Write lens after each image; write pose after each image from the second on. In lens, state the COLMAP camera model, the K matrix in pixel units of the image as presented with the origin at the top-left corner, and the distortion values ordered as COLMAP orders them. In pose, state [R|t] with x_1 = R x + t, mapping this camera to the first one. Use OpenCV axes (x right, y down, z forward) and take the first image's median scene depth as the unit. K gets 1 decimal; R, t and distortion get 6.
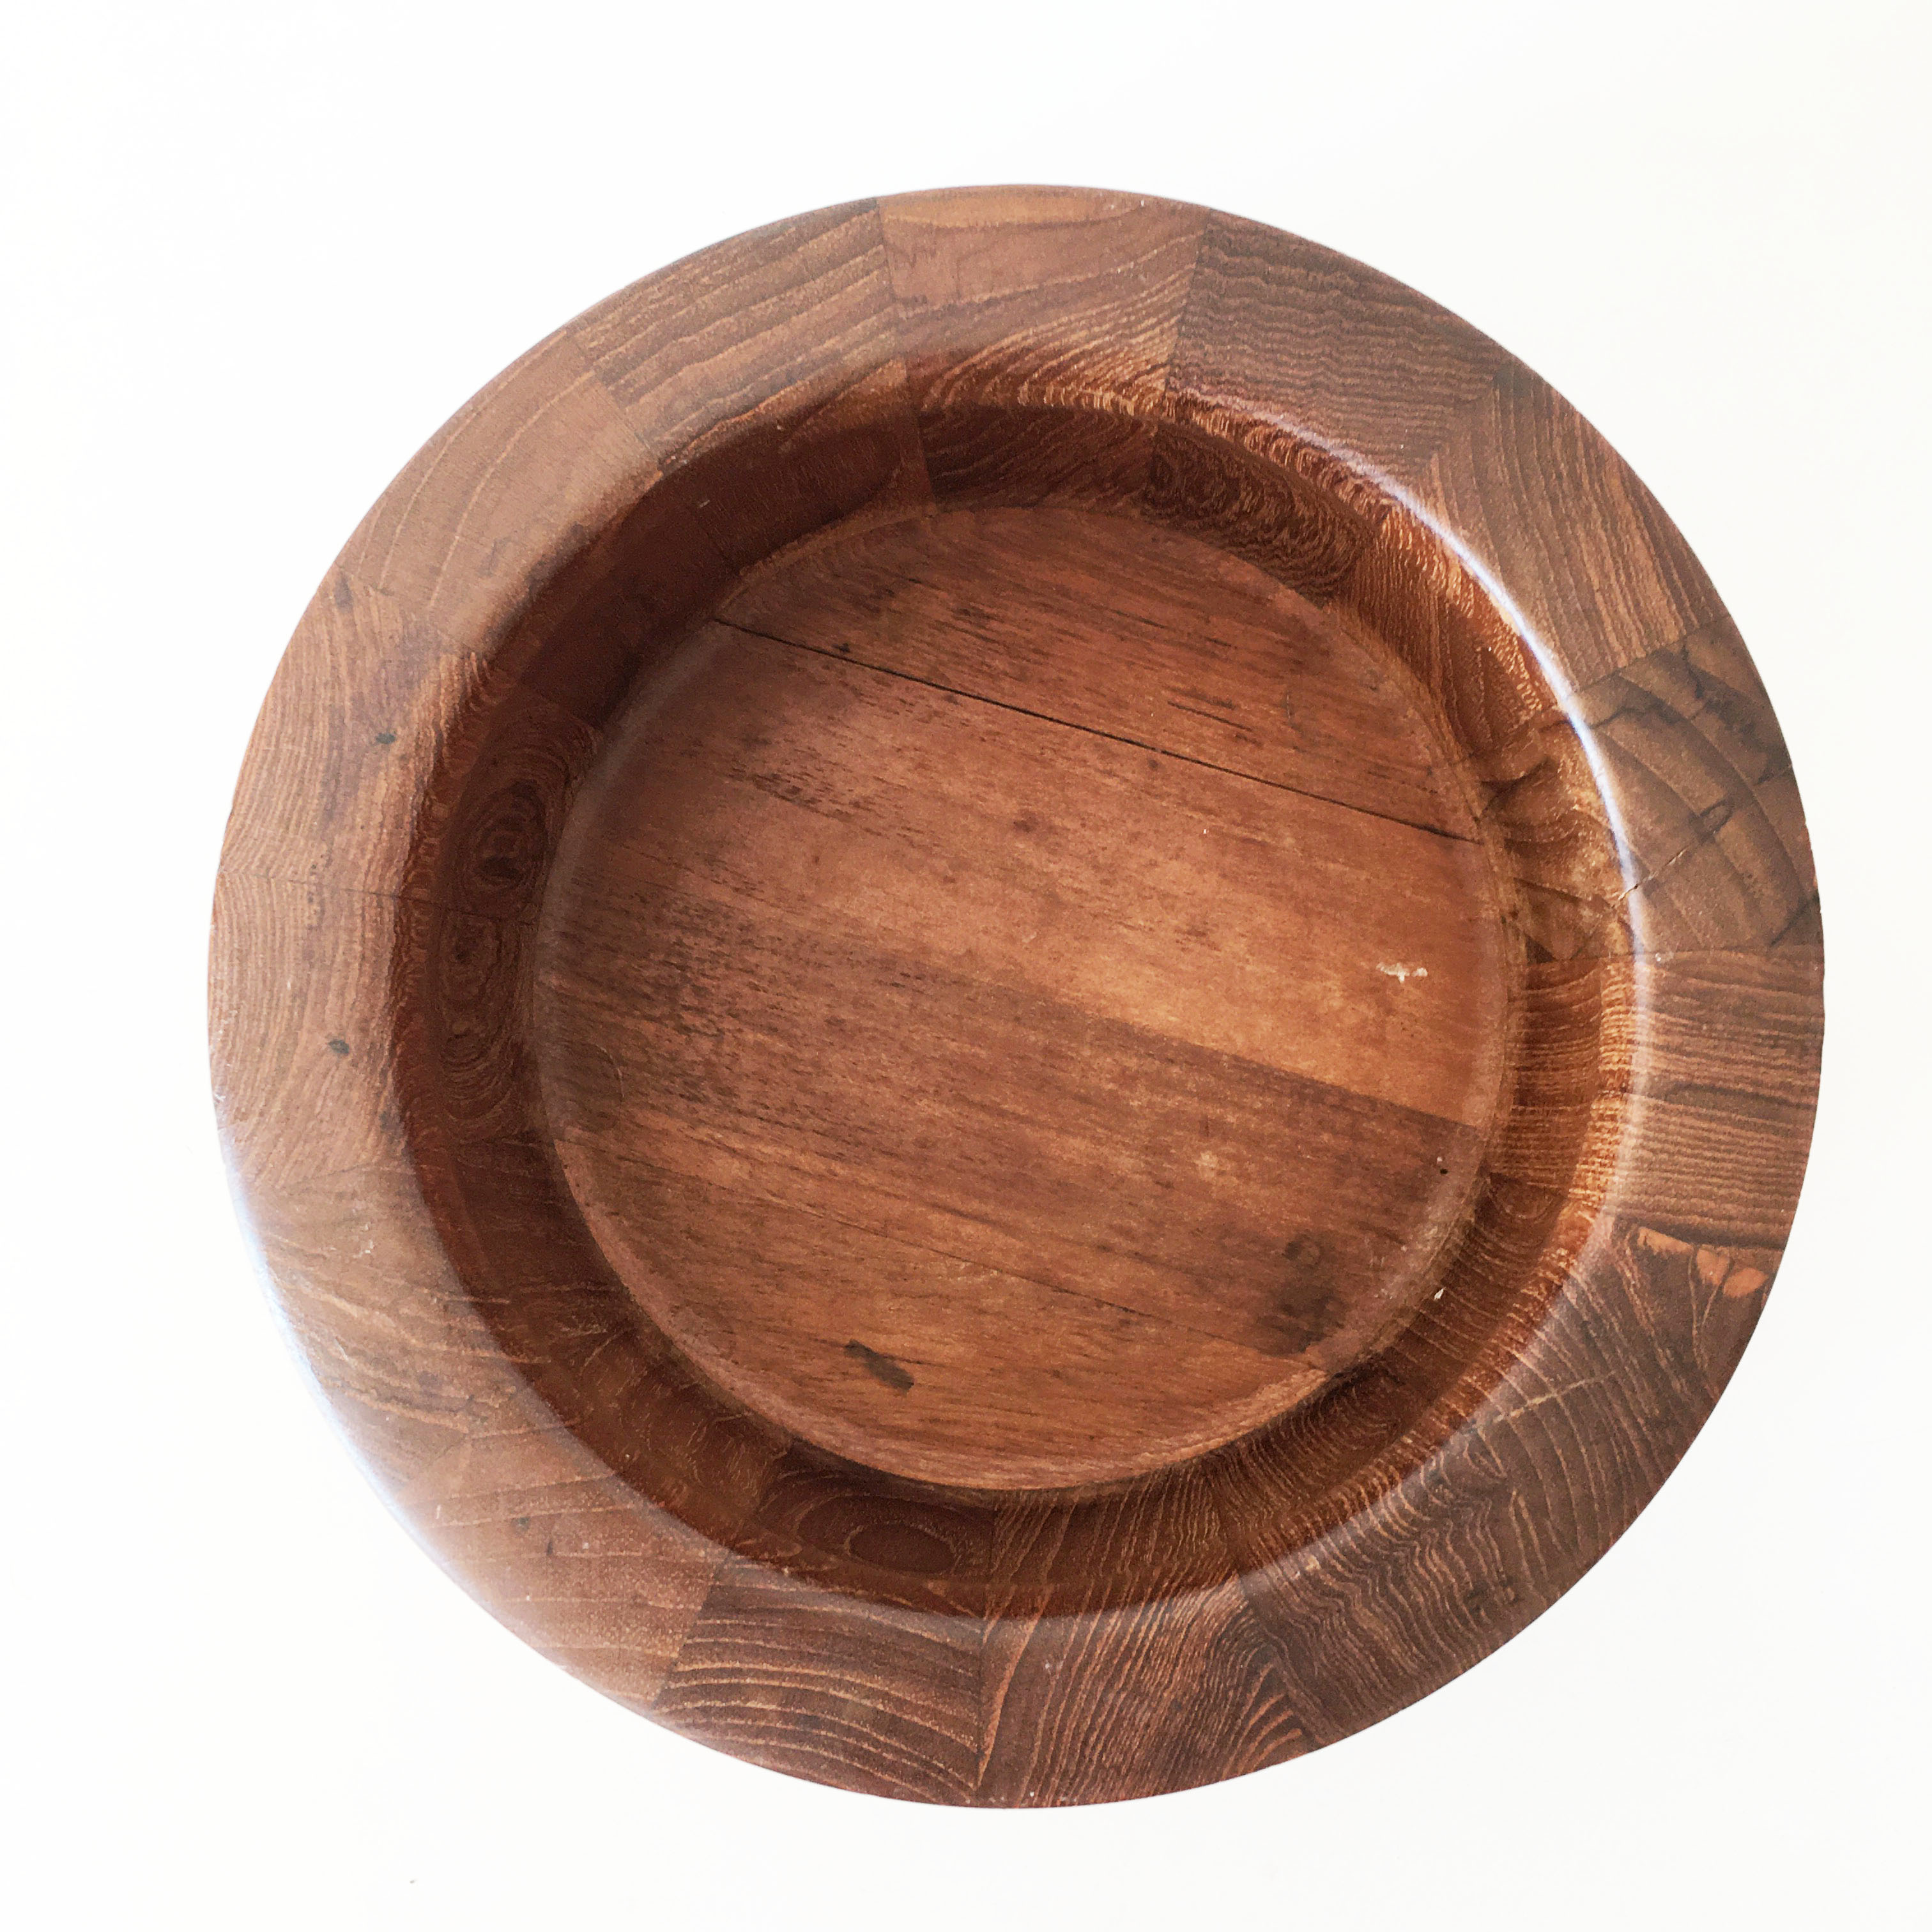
lens RADIAL K [[2234.2, 0, 964.7], [0, 2234.2, 956.1], [0, 0, 1]] dist [0.061216, 0.000000]
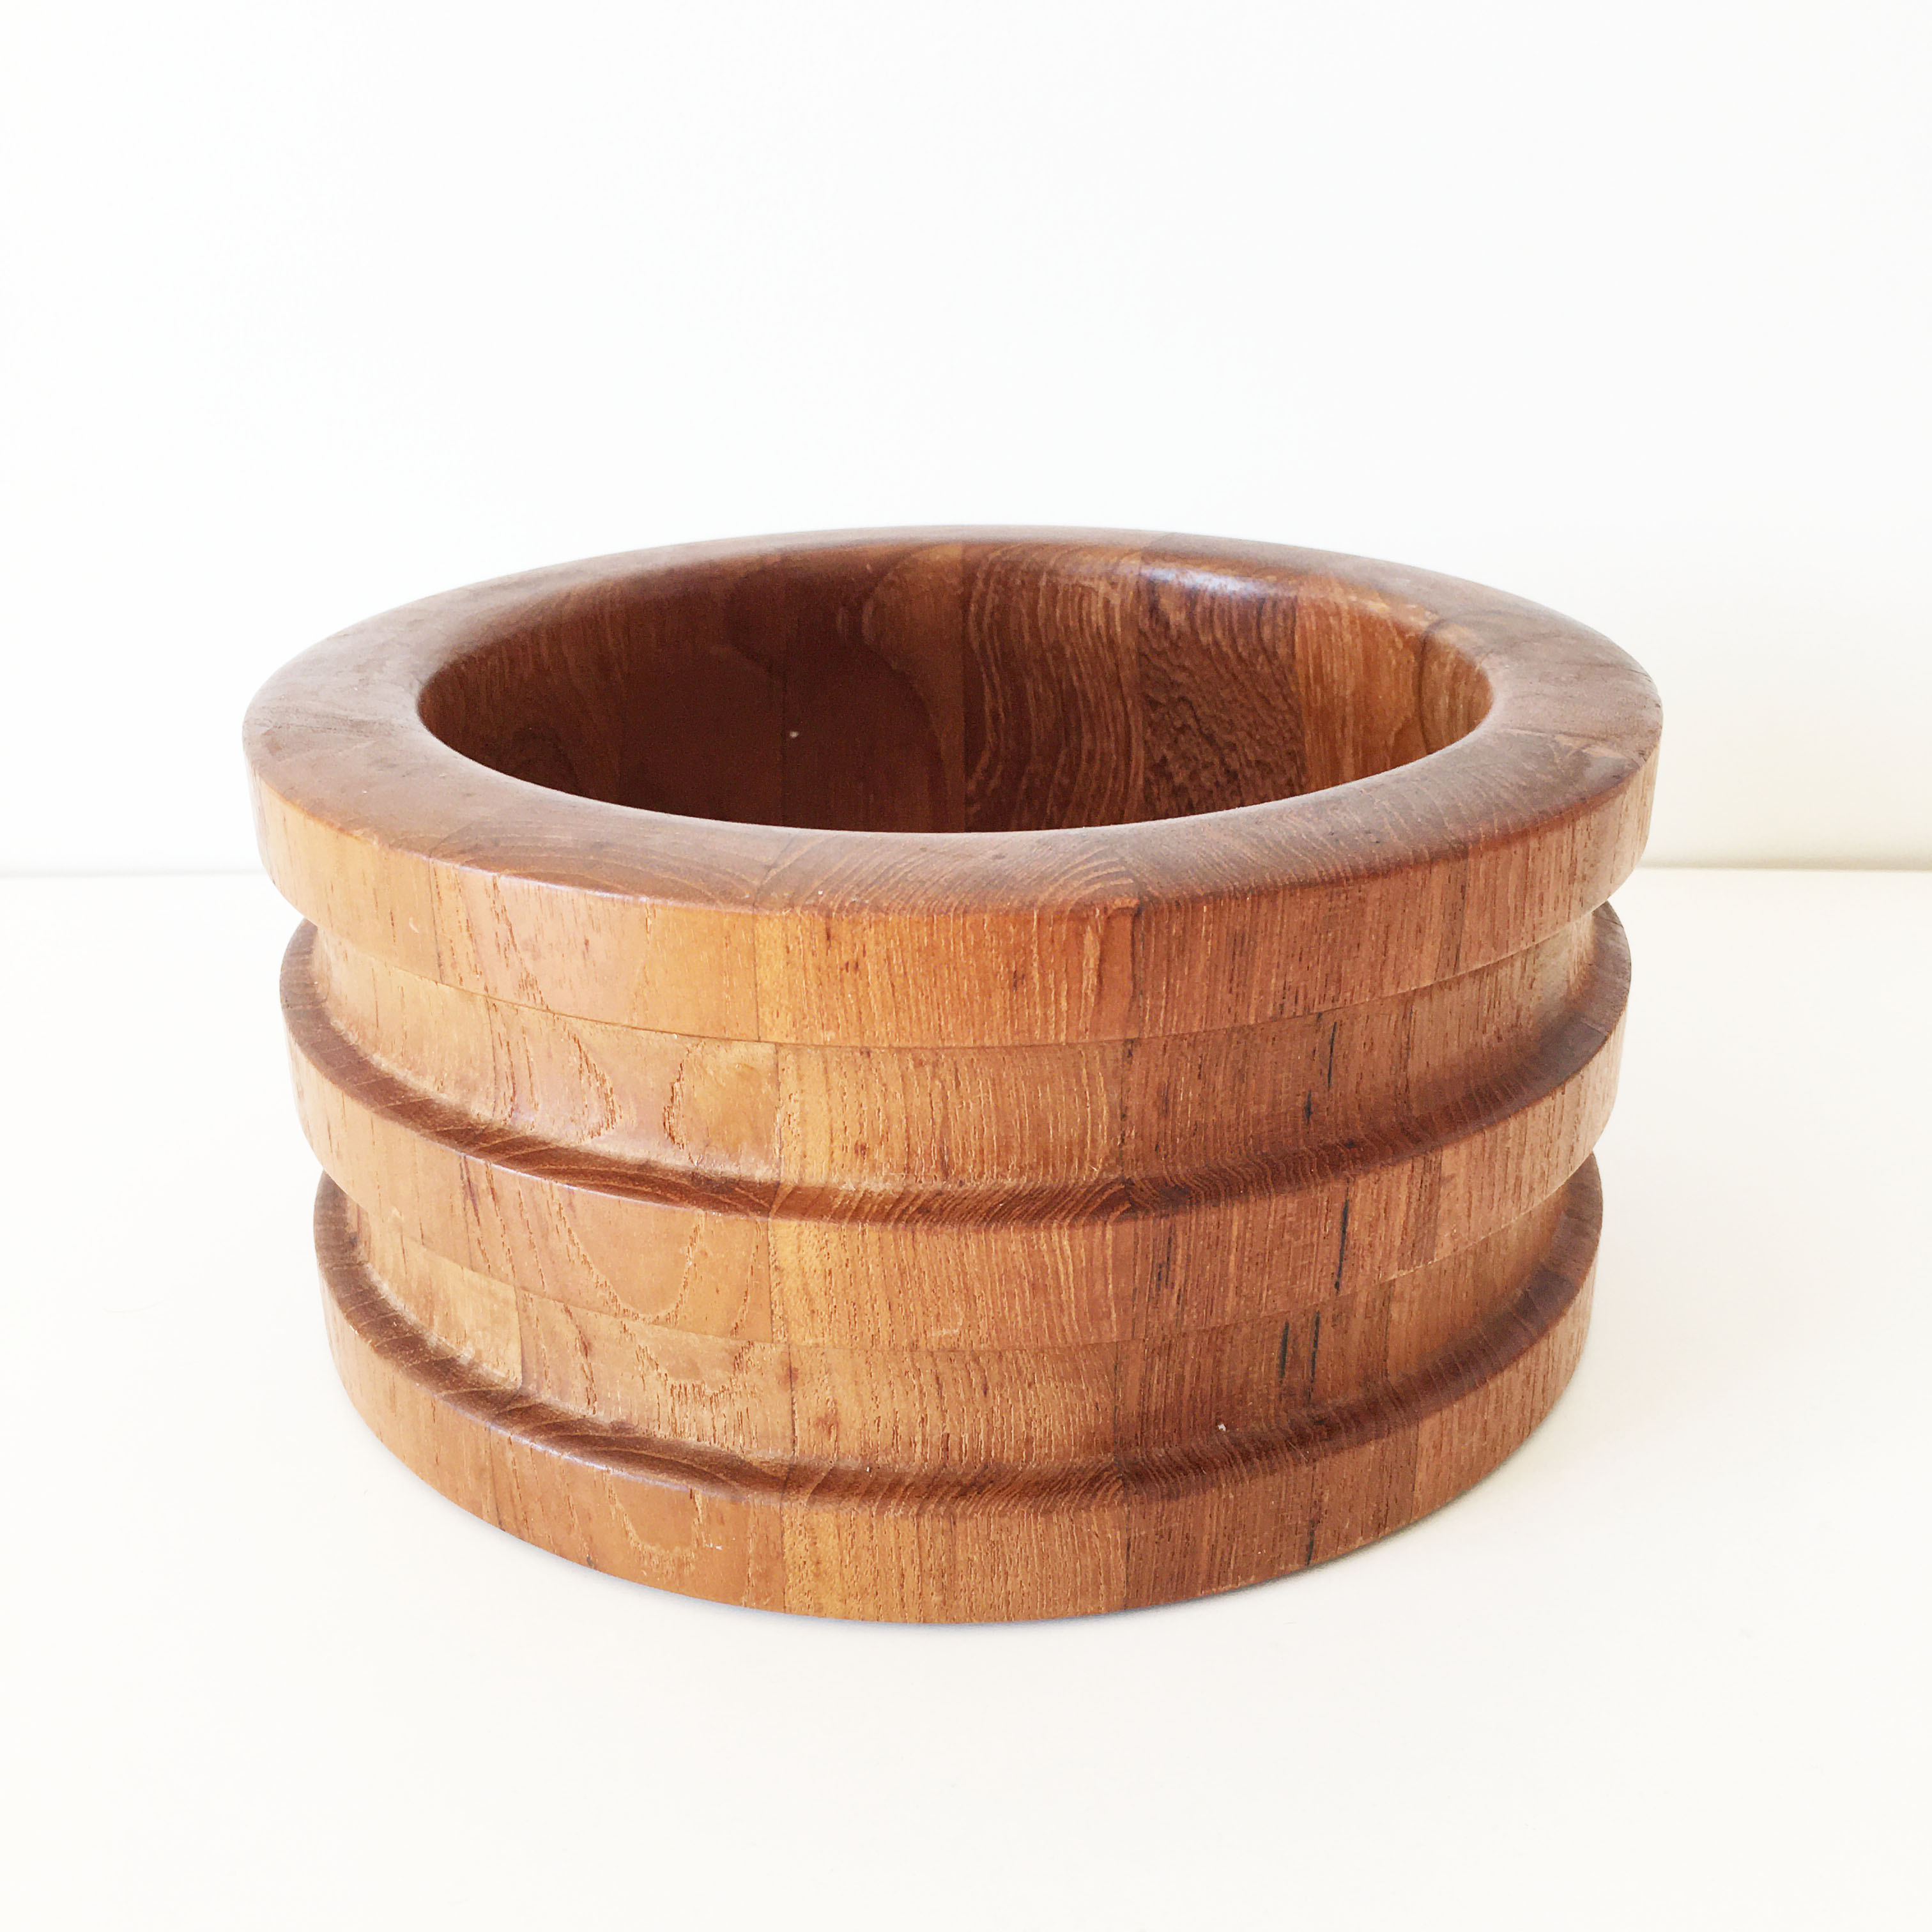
lens RADIAL K [[2234.2, 0, 965.1], [0, 2234.2, 949.6], [0, 0, 1]] dist [0.061216, 0.000000]
pose [[0.984445, 0.088909, -0.151535, 0.219623], [-0.174259, 0.384166, -0.906670, 1.161372], [-0.022397, 0.918973, 0.393684, 0.678185]]
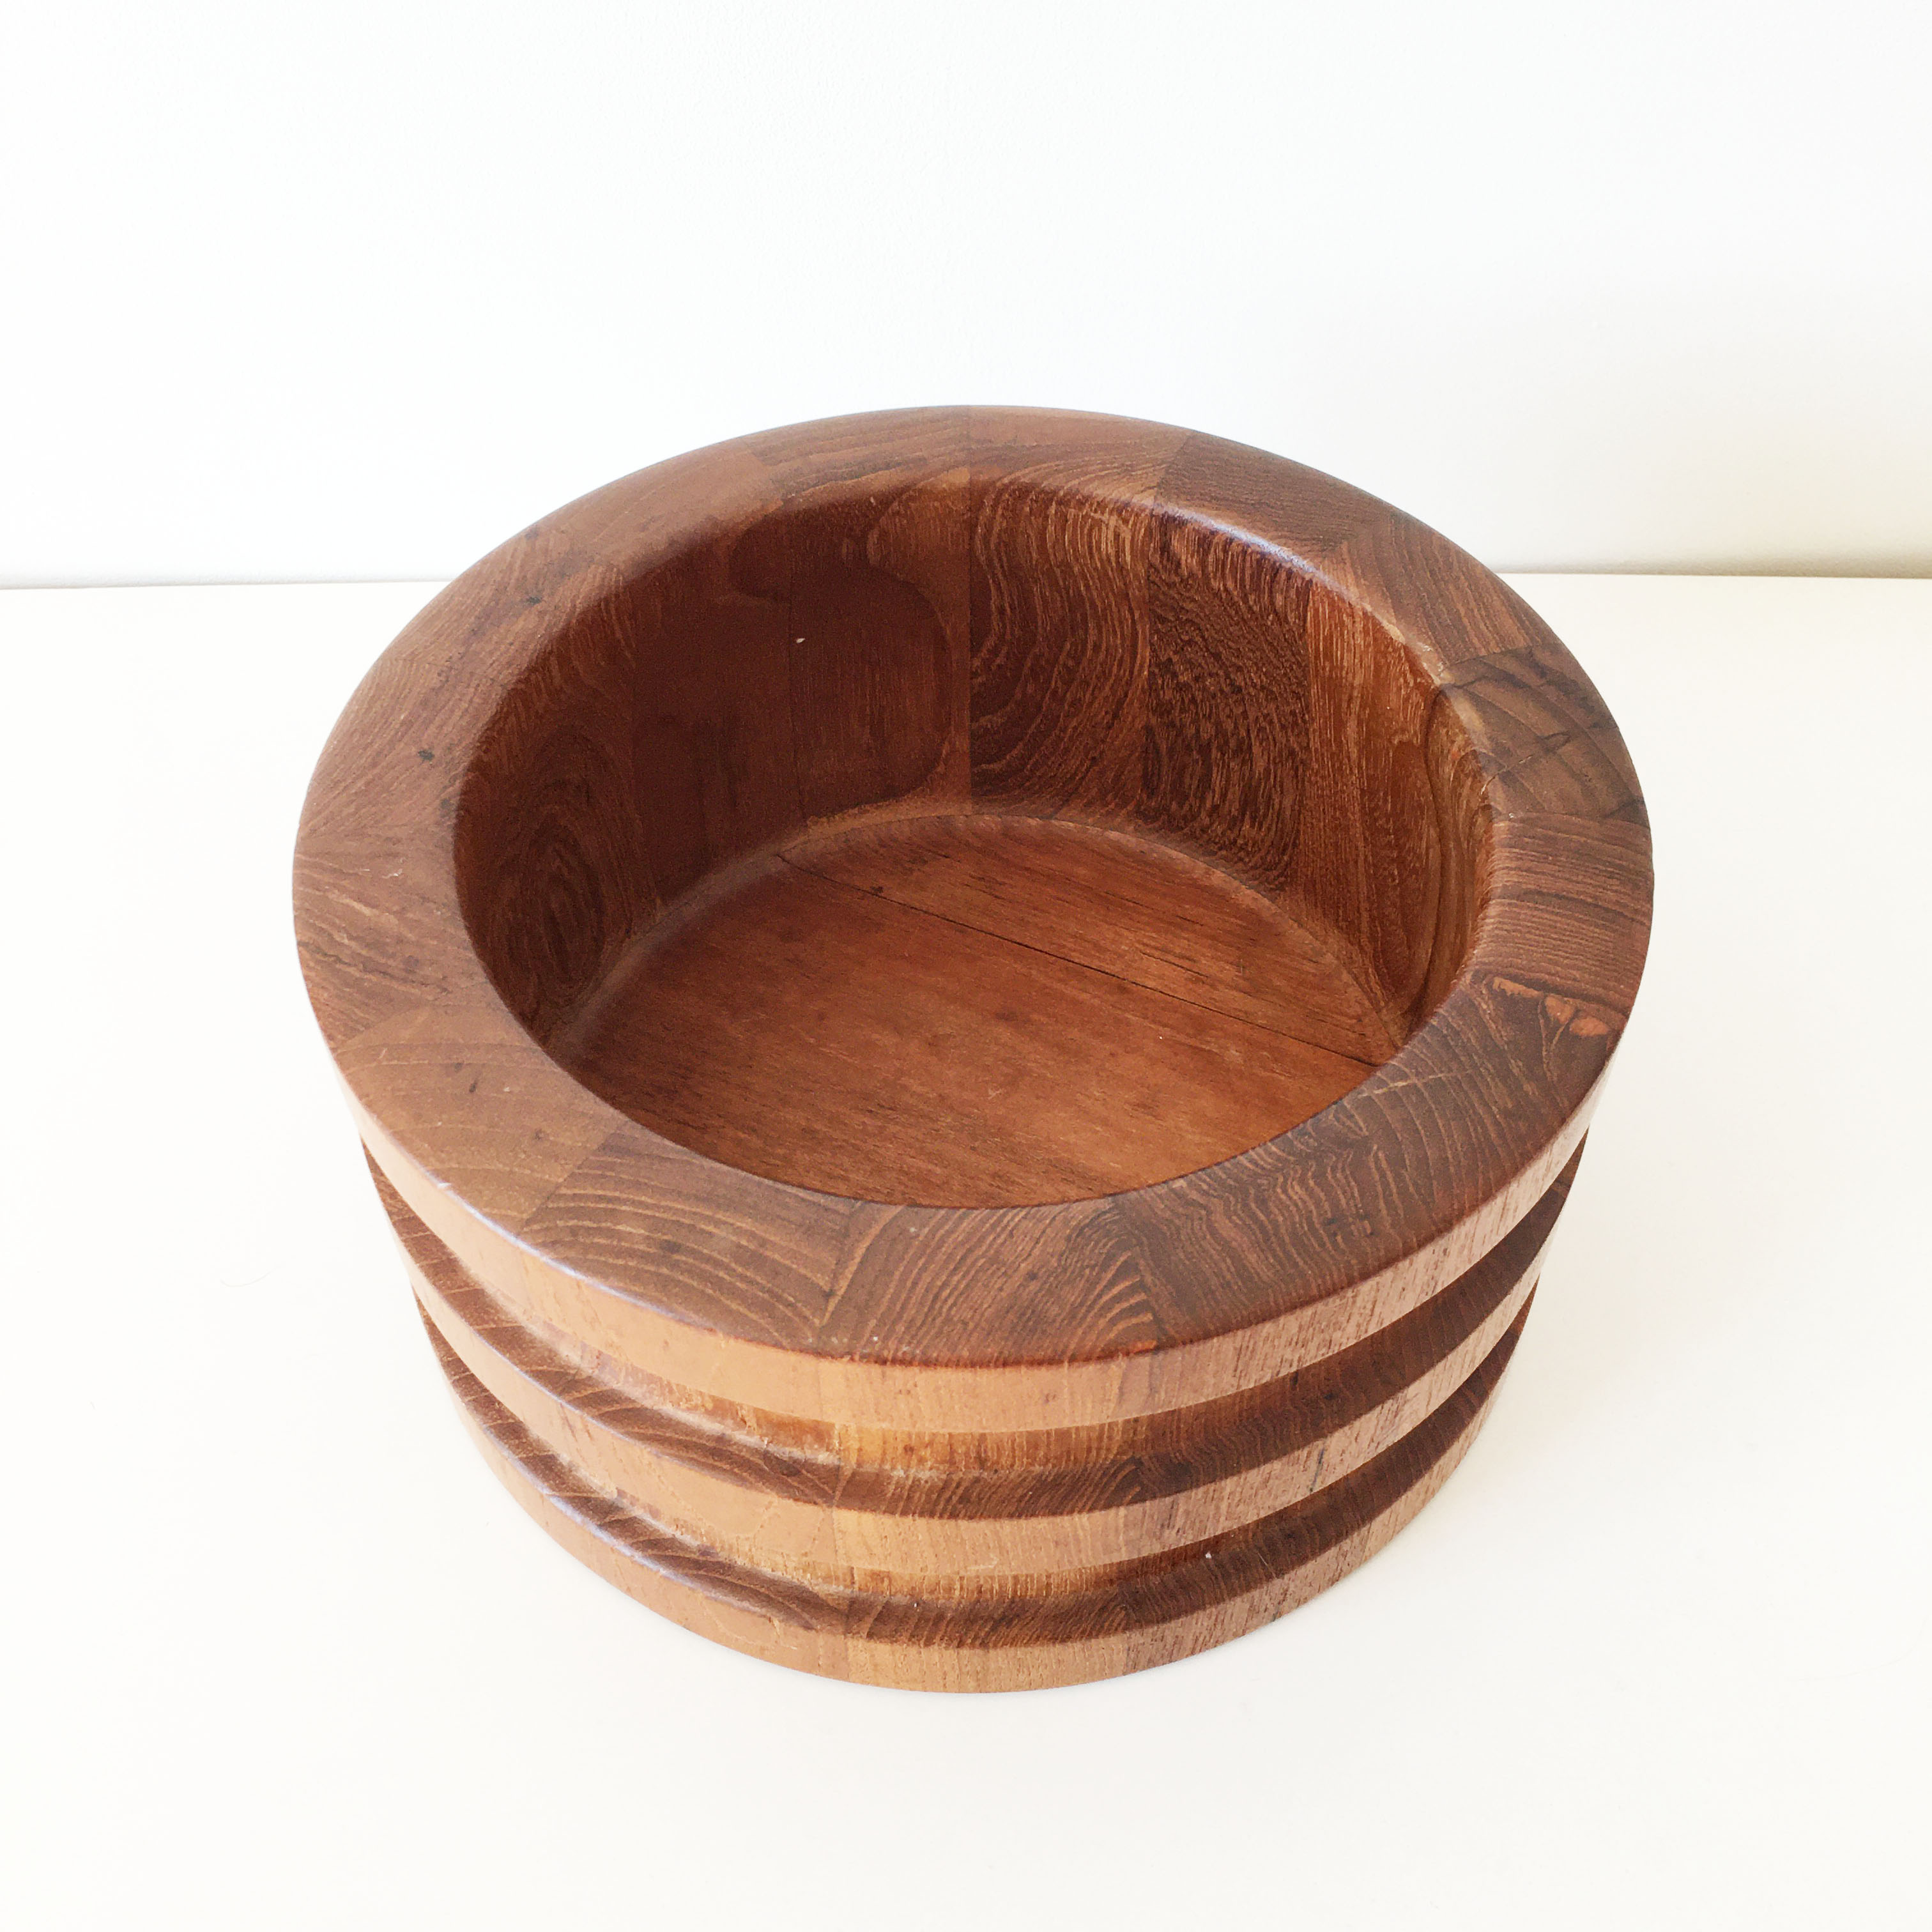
lens RADIAL K [[2234.2, 0, 965.1], [0, 2234.2, 952.5], [0, 0, 1]] dist [0.061216, 0.000000]
pose [[0.987653, 0.132556, -0.083485, 0.128526], [-0.154667, 0.740470, -0.654051, 0.884192], [-0.024881, 0.658888, 0.751830, 0.149389]]
